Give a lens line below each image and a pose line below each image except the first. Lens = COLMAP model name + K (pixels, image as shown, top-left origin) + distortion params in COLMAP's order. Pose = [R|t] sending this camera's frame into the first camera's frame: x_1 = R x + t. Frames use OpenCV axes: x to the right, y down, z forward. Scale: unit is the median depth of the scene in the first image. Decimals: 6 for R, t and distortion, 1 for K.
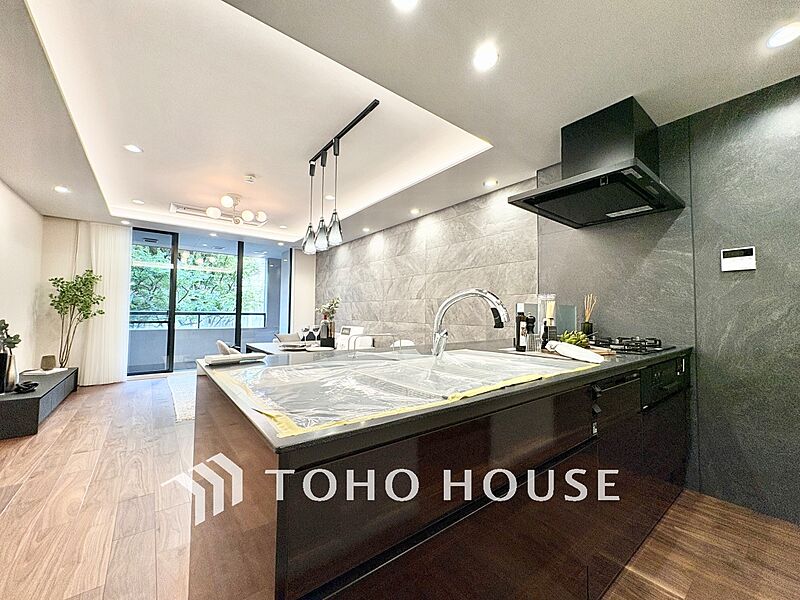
lens RADIAL K [[320.6, 0, 400.7], [0, 320.6, 299.9], [0, 0, 1]] dist [-0.000185, 0.000724]
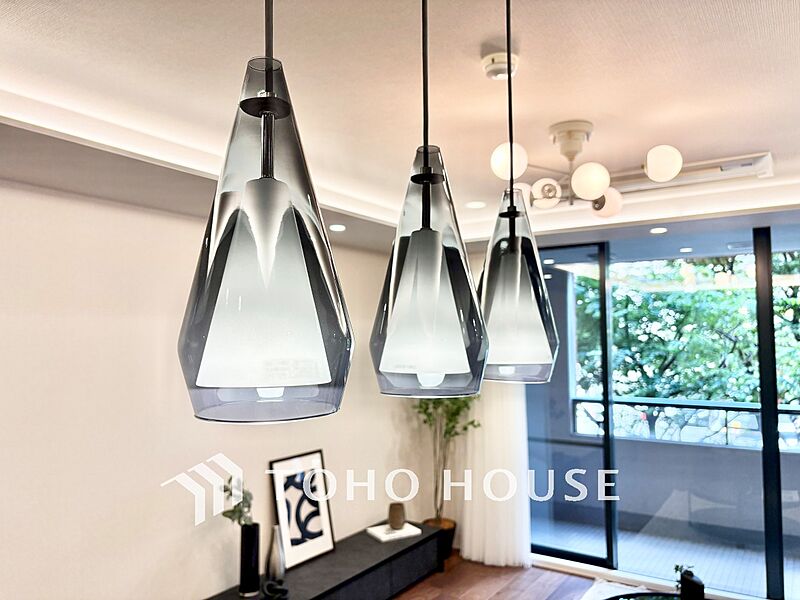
lens RADIAL K [[618.5, 0, 397.5], [0, 618.5, 296.6], [0, 0, 1]] dist [-0.000148, -0.010030]
pose [[0.308277, -0.070237, -0.948700, 0.002778], [0.052129, 0.997019, -0.056875, -0.155299], [0.949867, -0.031922, 0.311019, 0.740581]]
